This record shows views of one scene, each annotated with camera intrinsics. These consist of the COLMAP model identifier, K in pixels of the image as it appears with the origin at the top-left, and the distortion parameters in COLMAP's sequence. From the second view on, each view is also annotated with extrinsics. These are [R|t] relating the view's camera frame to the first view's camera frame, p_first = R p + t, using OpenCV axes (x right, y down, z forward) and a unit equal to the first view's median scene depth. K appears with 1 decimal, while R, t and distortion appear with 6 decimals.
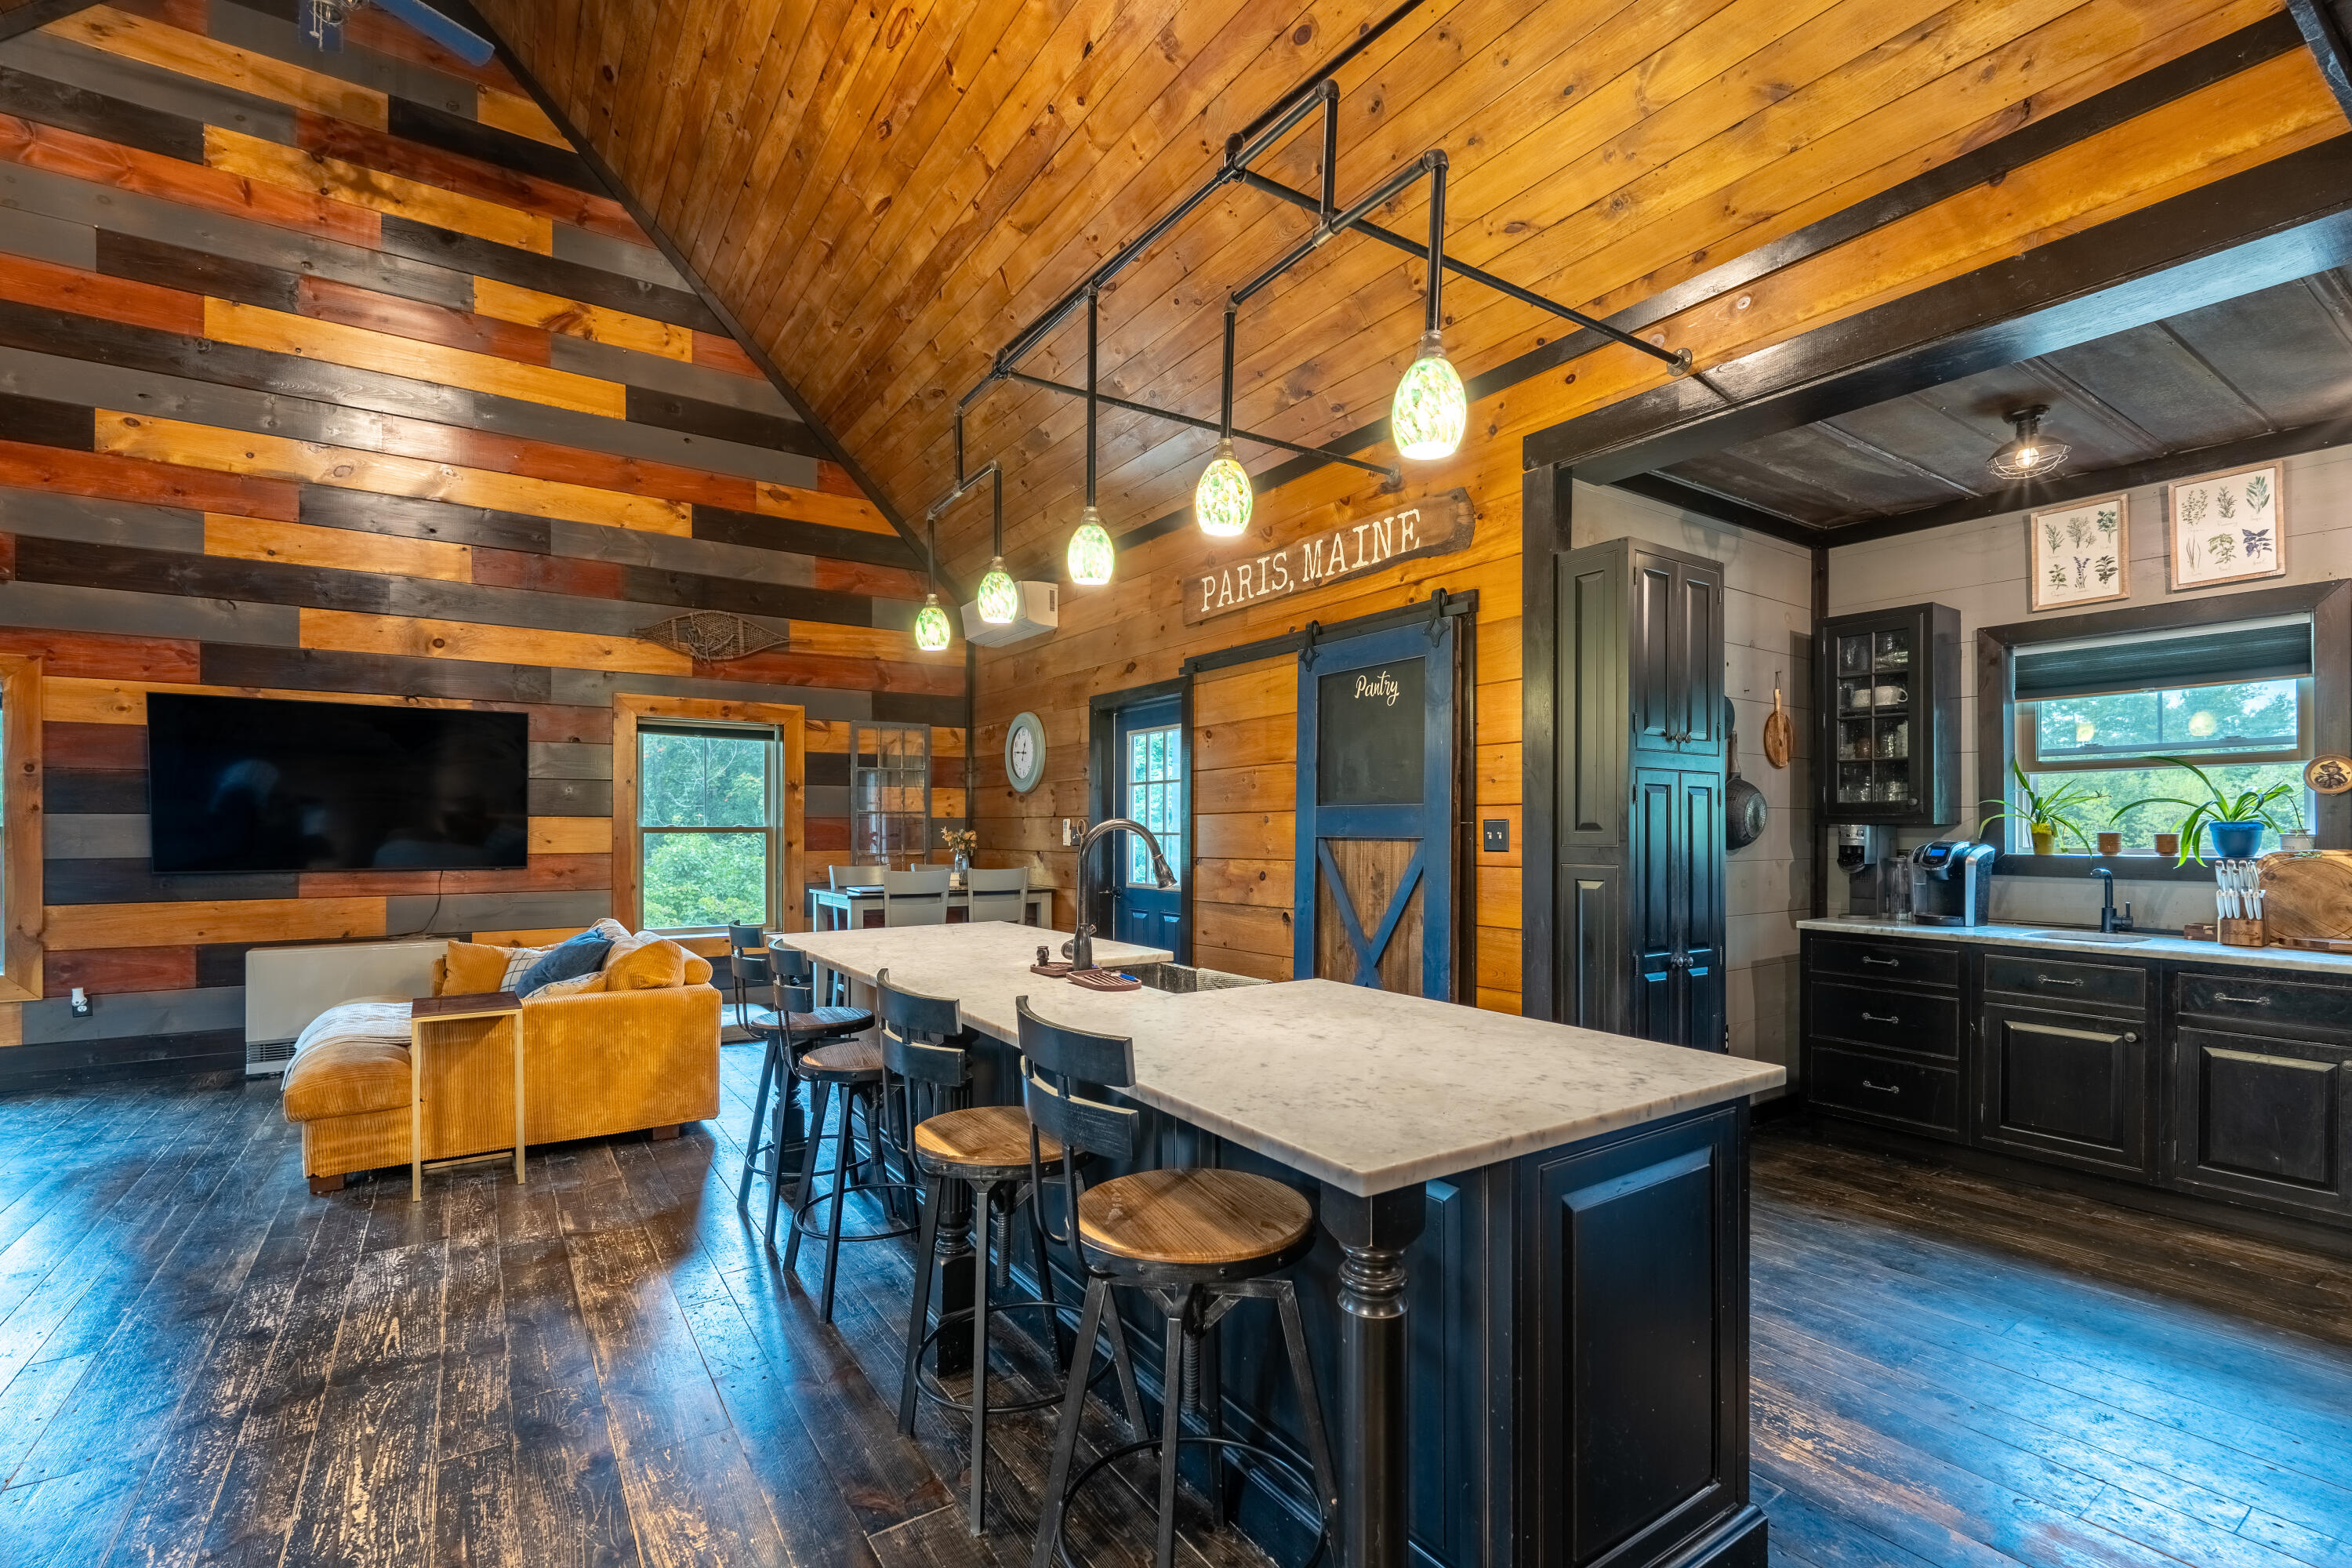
lens RADIAL K [[1042.4, 0, 1183.7], [0, 1042.4, 828.4], [0, 0, 1]] dist [-0.002304, -0.000277]
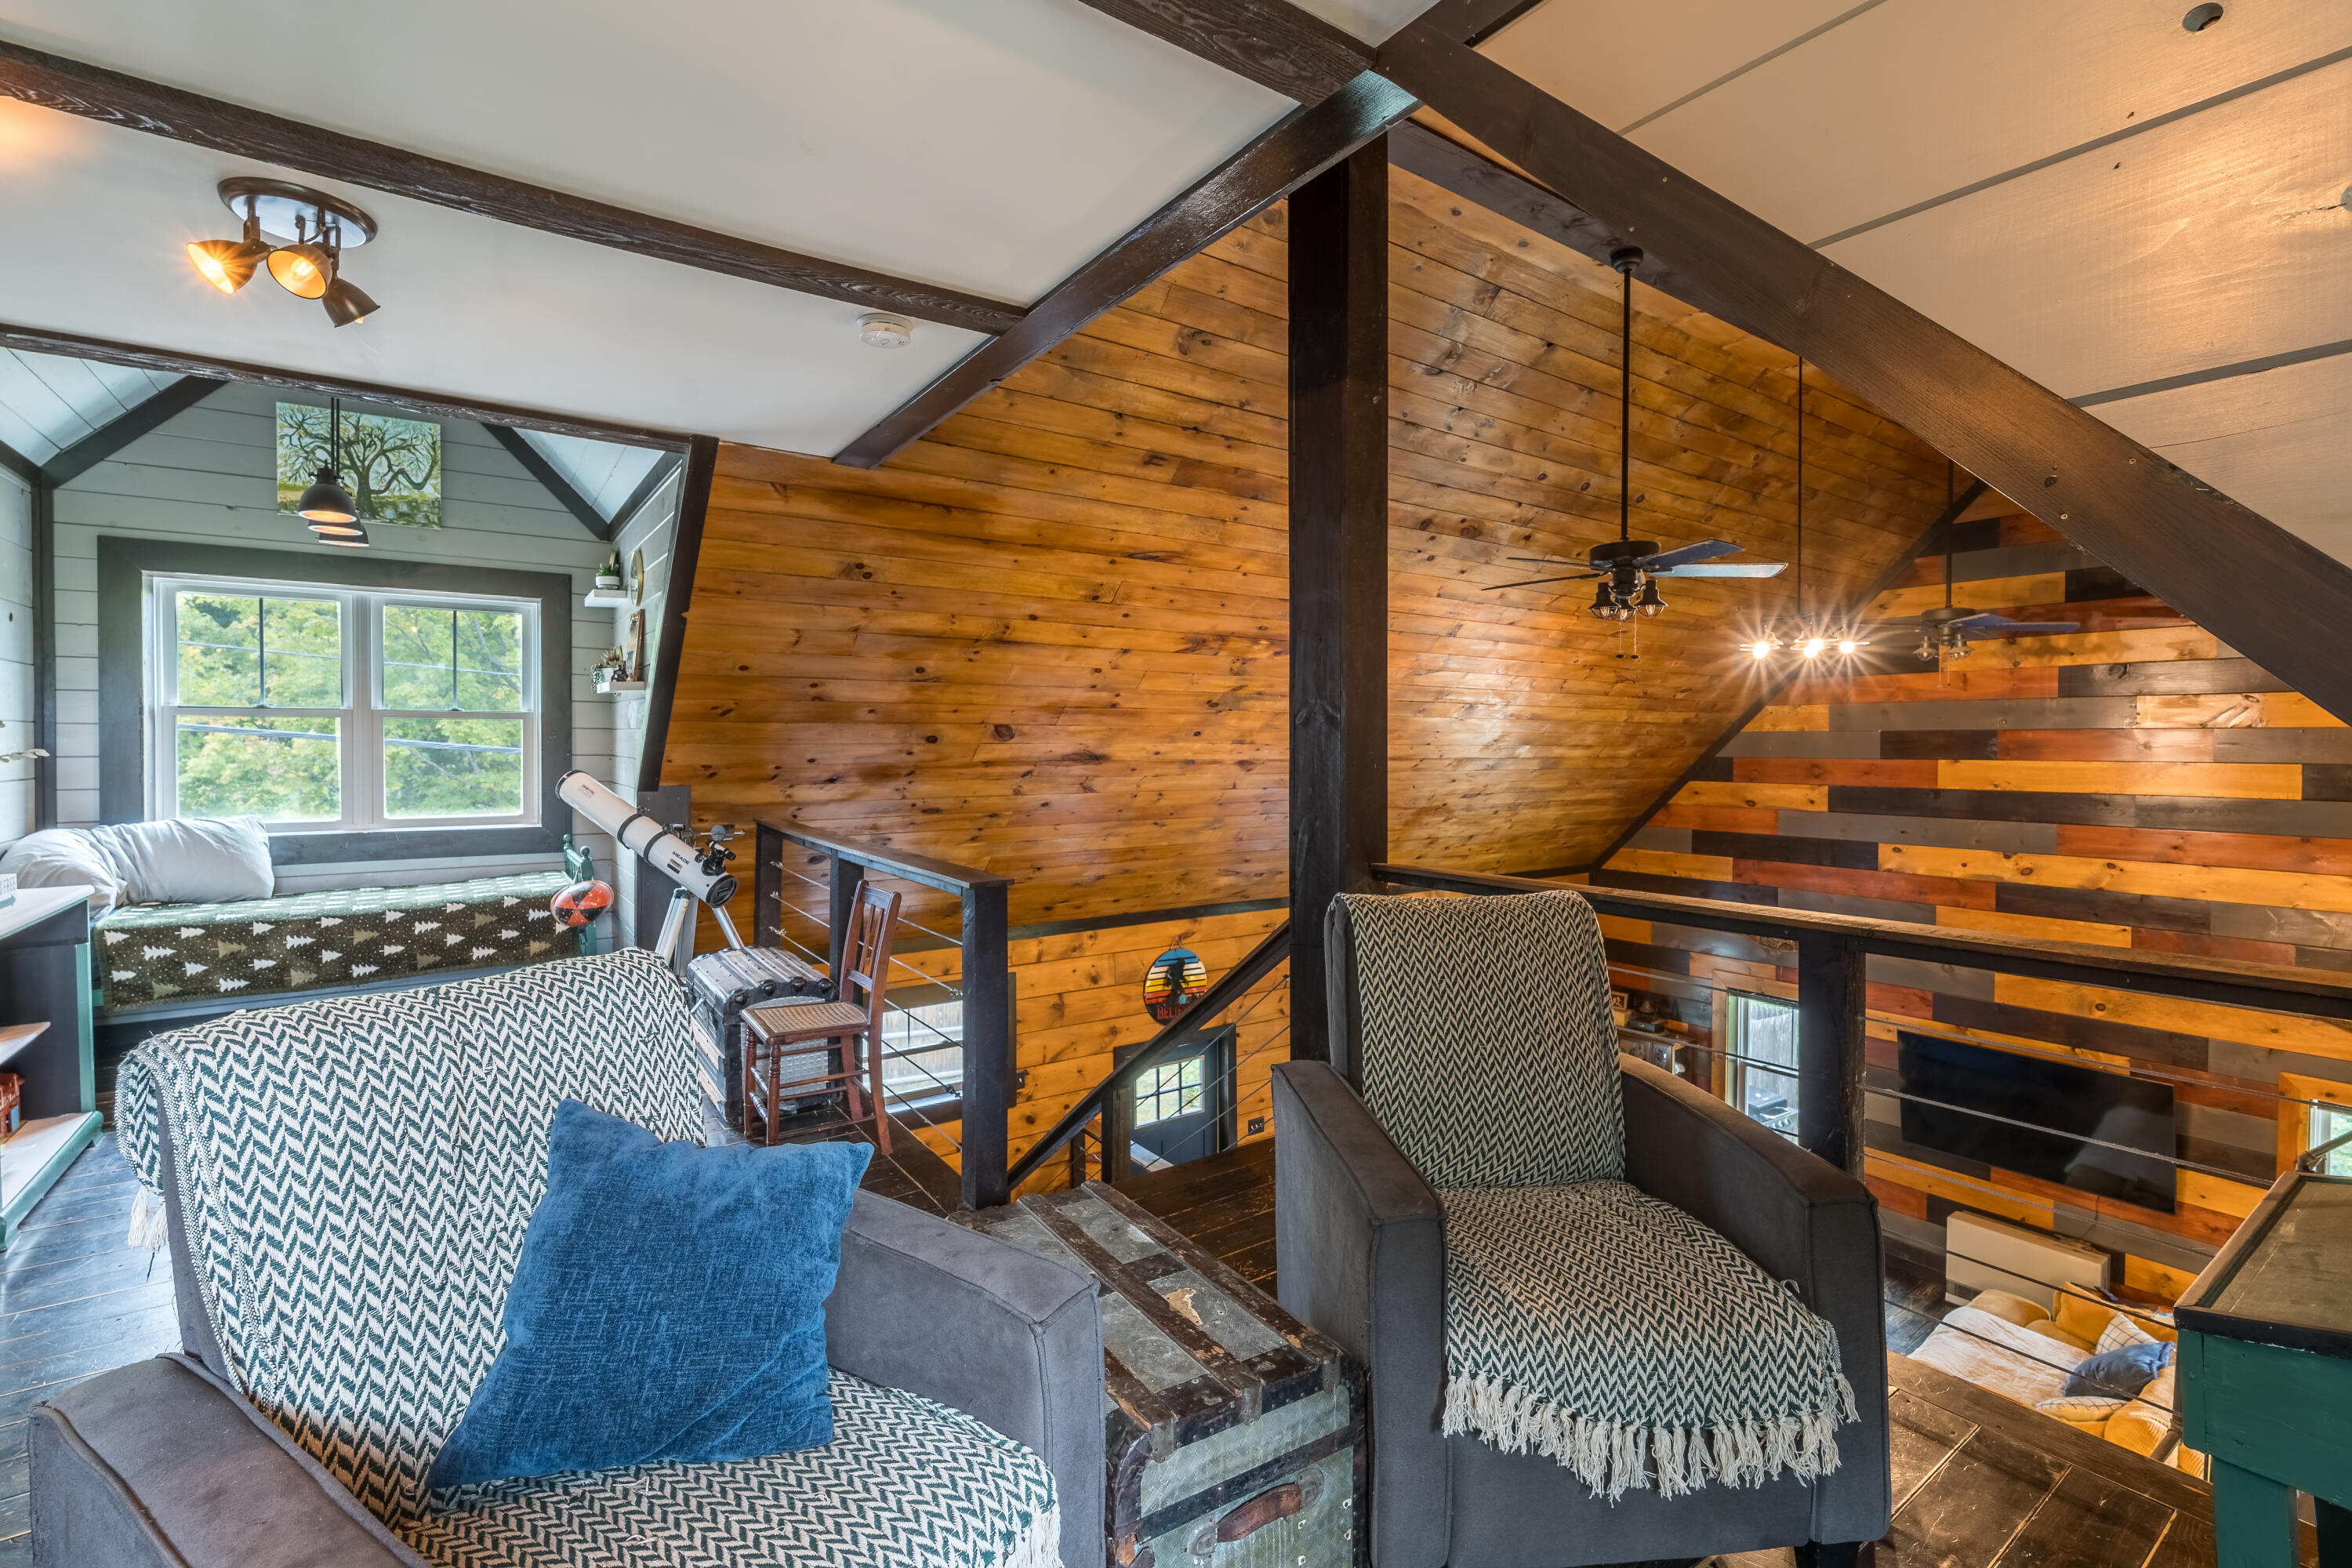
lens RADIAL K [[1049.4, 0, 1182.1], [0, 1049.4, 755.9], [0, 0, 1]] dist [-0.001128, -0.000234]
pose [[0.020094, 0.013213, -0.999711, 0.556155], [-0.003309, 0.999908, 0.013149, -0.555138], [0.999793, 0.003044, 0.020136, -0.115256]]
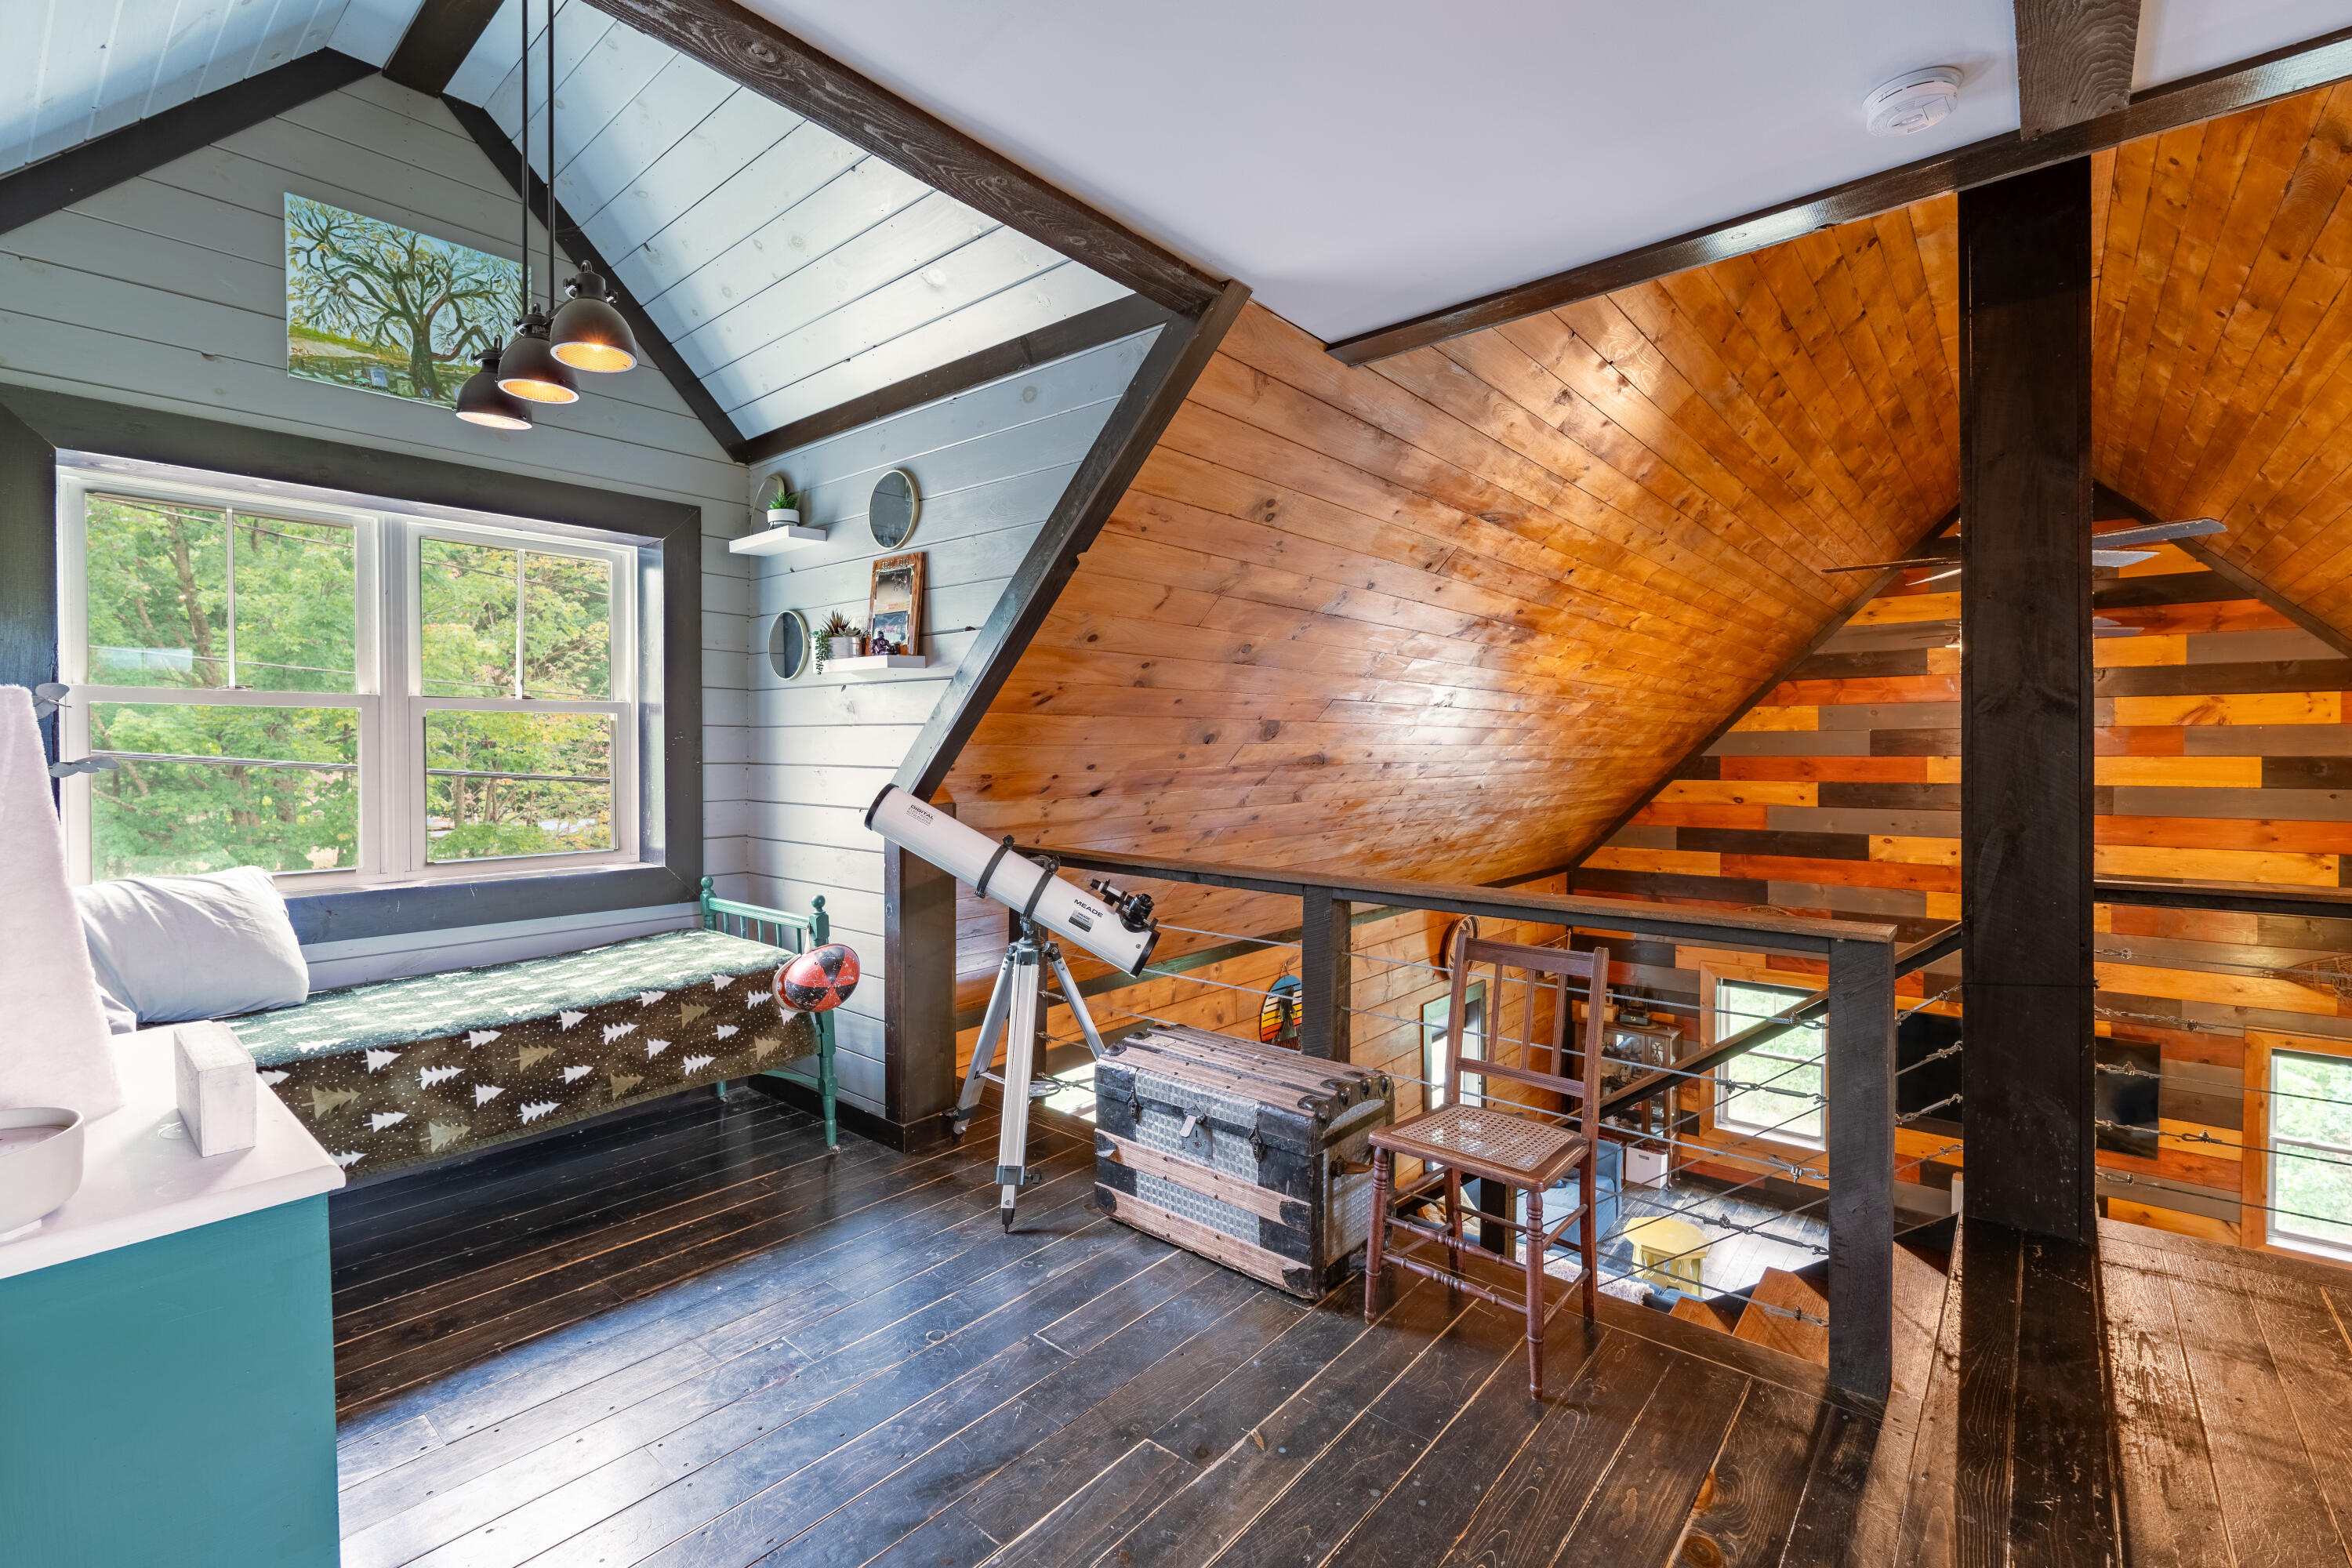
lens RADIAL K [[1035.6, 0, 1177.5], [0, 1035.6, 763.0], [0, 0, 1]] dist [-0.001066, -0.000627]
pose [[0.269479, 0.012589, -0.962924, 0.295379], [0.003499, 0.999895, 0.014051, -0.549641], [0.963000, -0.007155, 0.269407, -0.566396]]
